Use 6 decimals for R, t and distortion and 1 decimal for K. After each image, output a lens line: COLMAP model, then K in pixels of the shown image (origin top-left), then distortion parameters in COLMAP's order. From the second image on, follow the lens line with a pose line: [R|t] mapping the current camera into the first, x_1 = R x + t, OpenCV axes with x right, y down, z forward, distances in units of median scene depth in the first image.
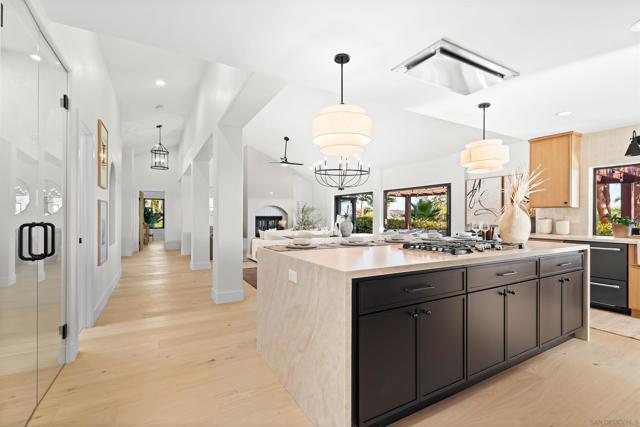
lens RADIAL K [[296.9, 0, 320.0], [0, 296.9, 213.5], [0, 0, 1]] dist [-0.005145, -0.000453]
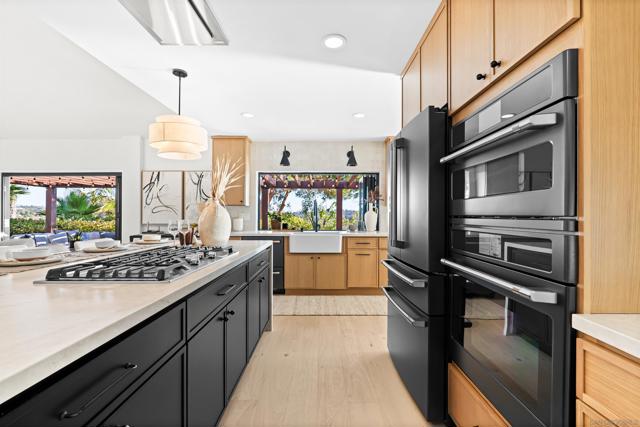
lens RADIAL K [[296.9, 0, 320.0], [0, 296.9, 213.5], [0, 0, 1]] dist [-0.005145, -0.000453]
pose [[0.515123, -0.000142, 0.857116, 0.039080], [-0.005616, 0.999978, 0.003541, 0.001725], [-0.857098, -0.006638, 0.515111, 0.149380]]
